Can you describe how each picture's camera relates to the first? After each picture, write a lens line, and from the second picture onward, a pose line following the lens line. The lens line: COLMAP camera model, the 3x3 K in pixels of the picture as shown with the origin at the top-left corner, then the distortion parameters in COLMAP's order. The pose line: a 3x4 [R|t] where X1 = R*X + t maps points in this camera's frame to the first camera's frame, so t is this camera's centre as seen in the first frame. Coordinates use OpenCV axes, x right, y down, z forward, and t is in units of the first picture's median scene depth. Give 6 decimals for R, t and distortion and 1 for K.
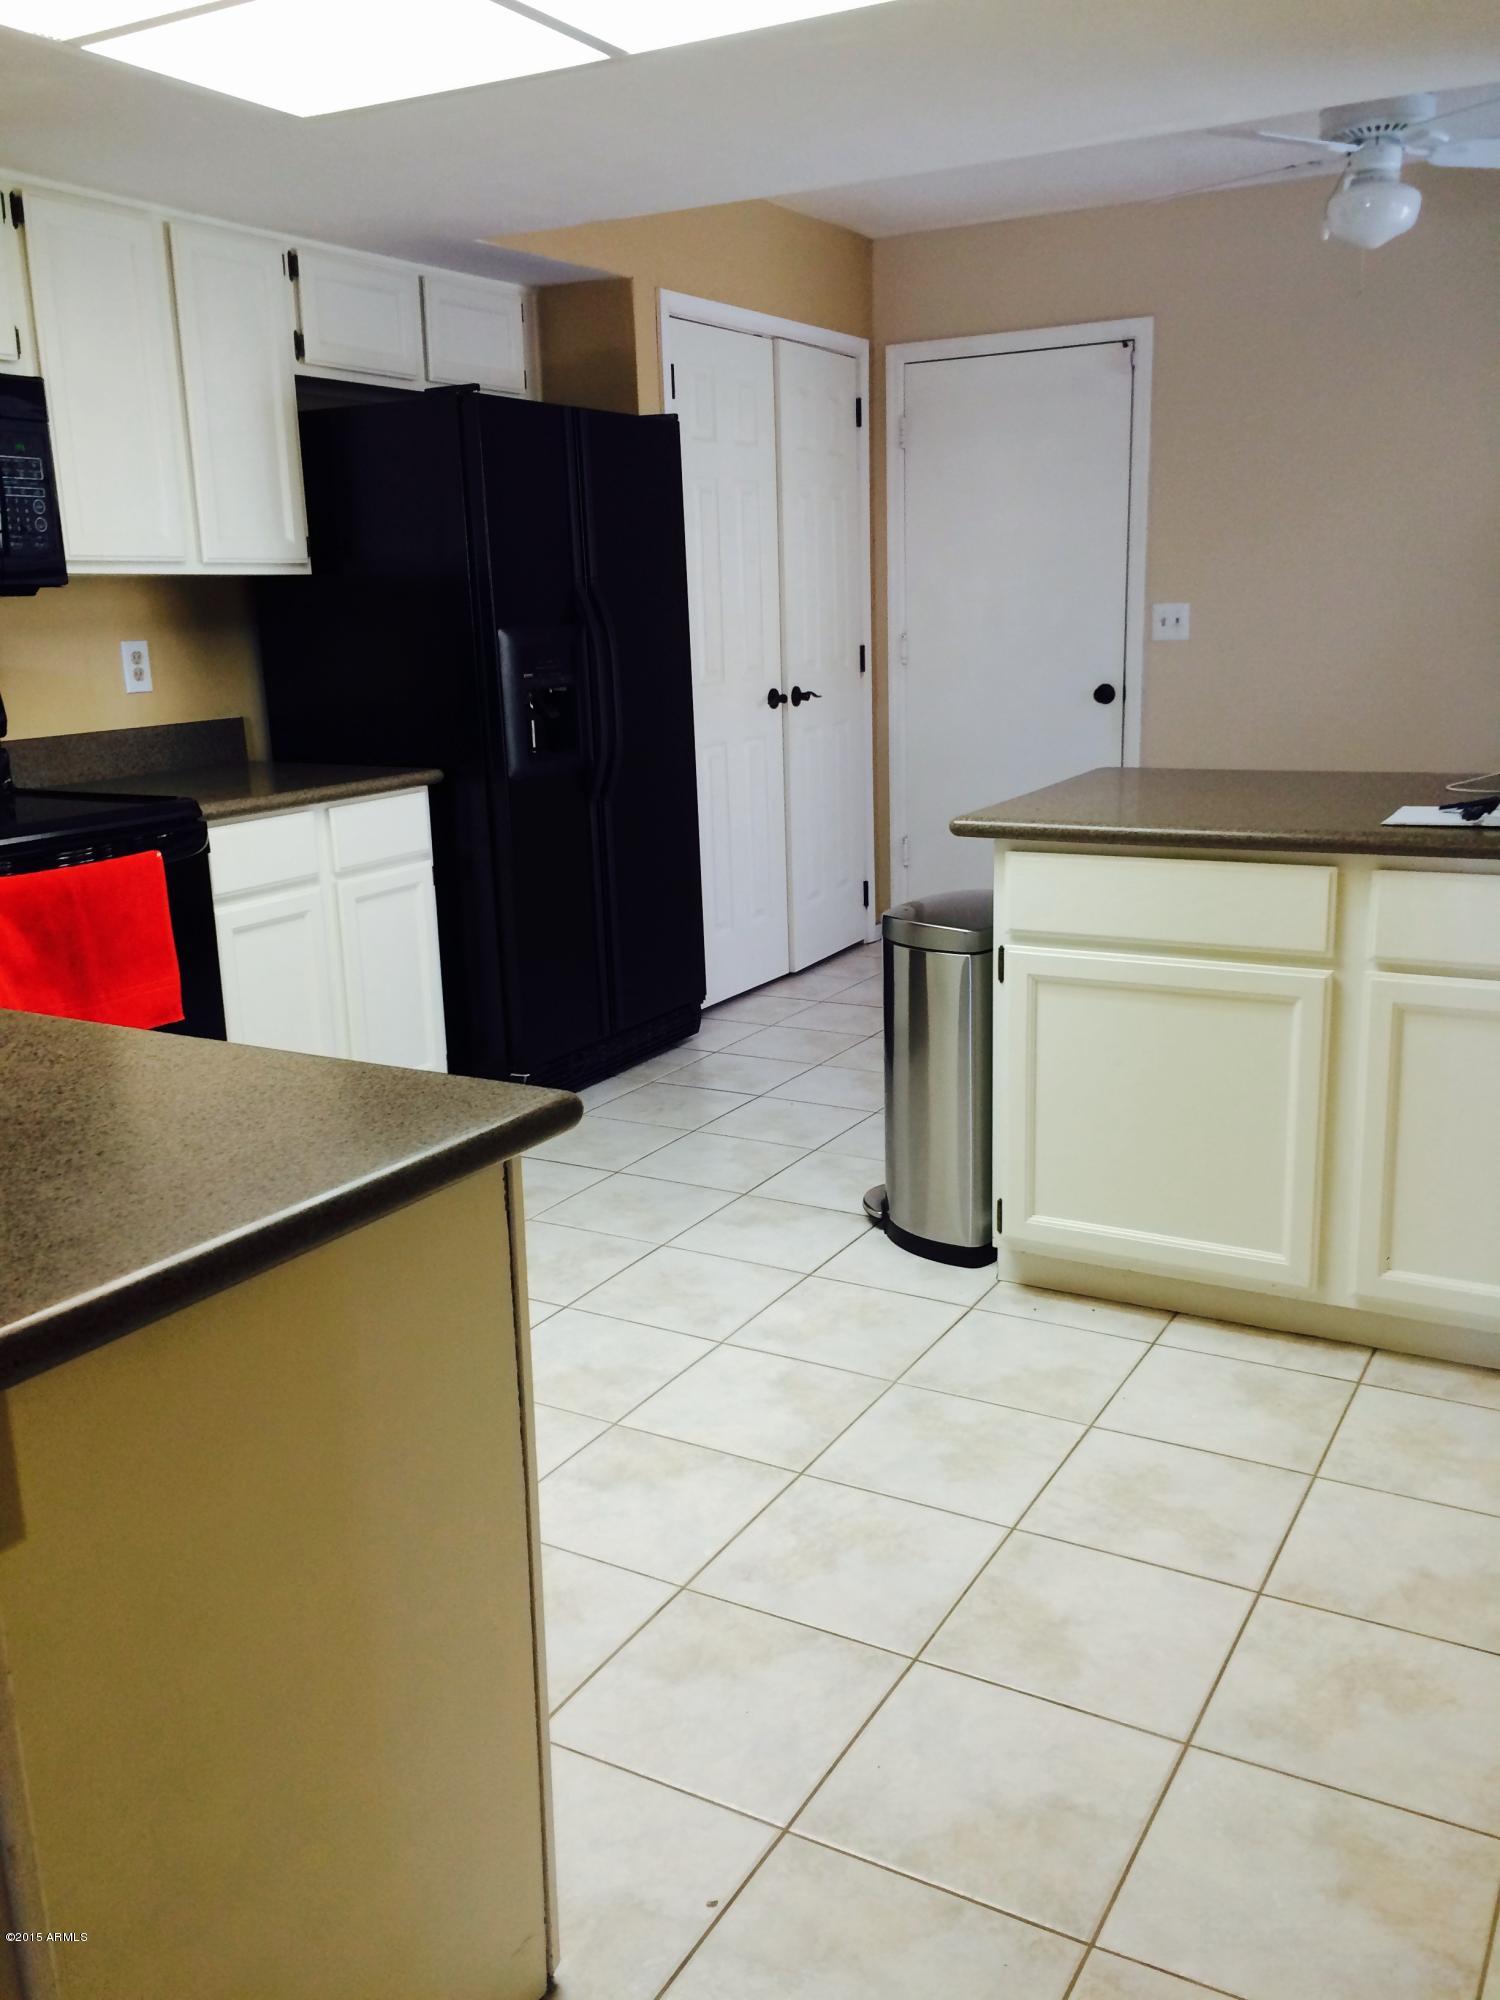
lens RADIAL K [[1696.1, 0, 753.0], [0, 1696.1, 999.4], [0, 0, 1]] dist [0.040681, -0.050259]
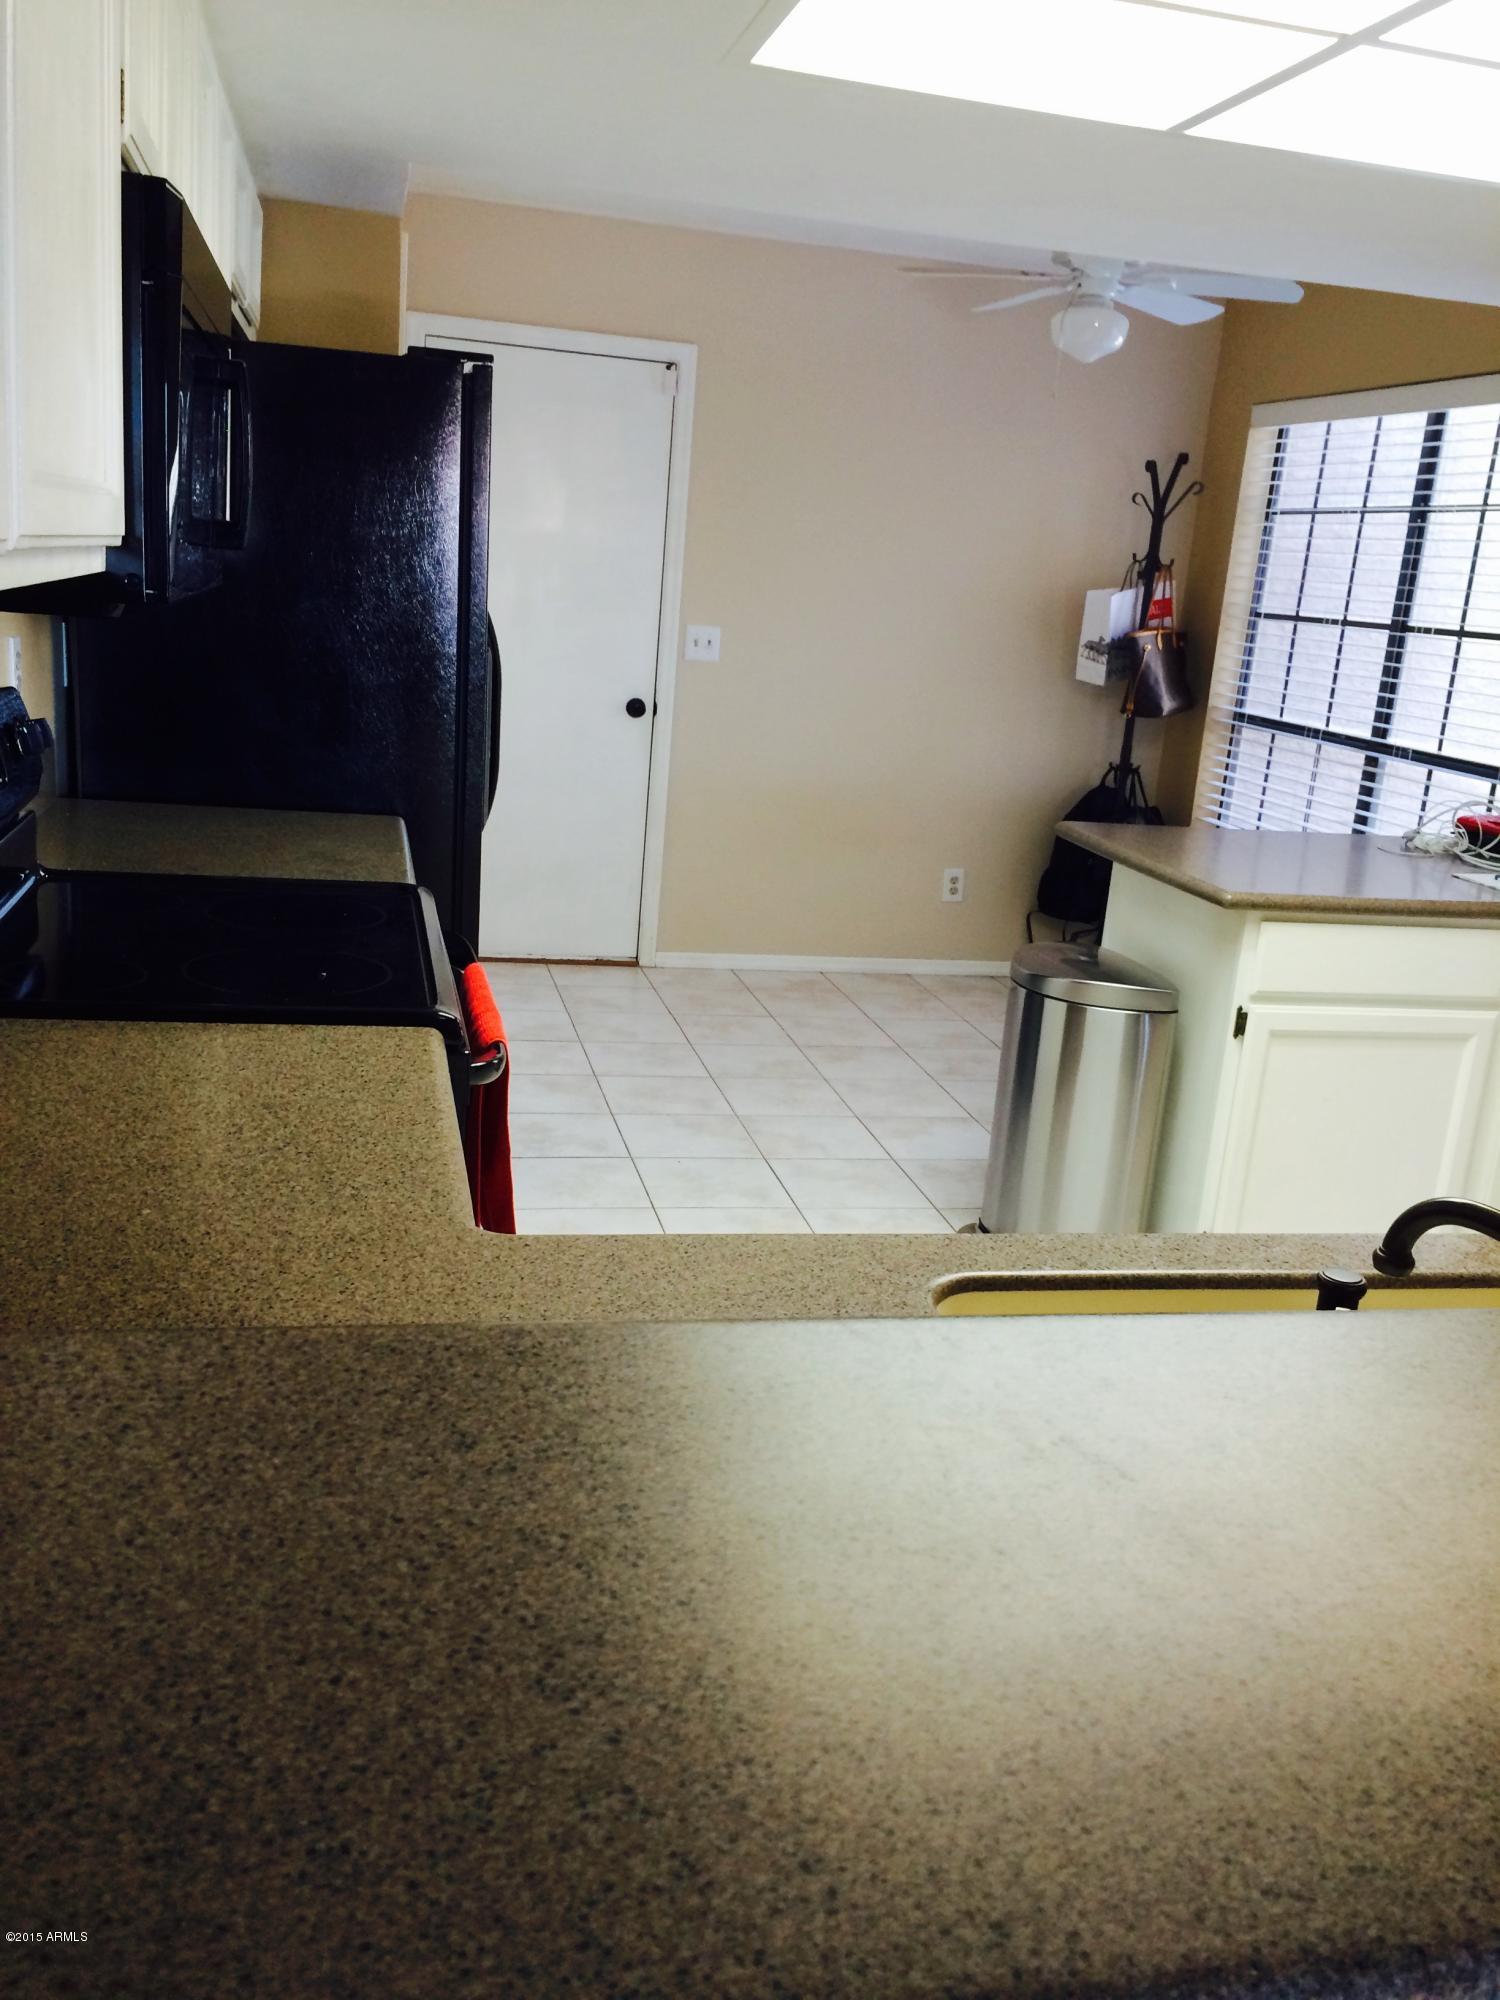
lens RADIAL K [[1696.1, 0, 753.3], [0, 1696.1, 1002.4], [0, 0, 1]] dist [0.040681, -0.050259]
pose [[0.732057, -0.081851, 0.676308, -0.455607], [0.054995, 0.996616, 0.061088, -0.064914], [-0.679020, -0.007526, 0.734082, 0.215296]]
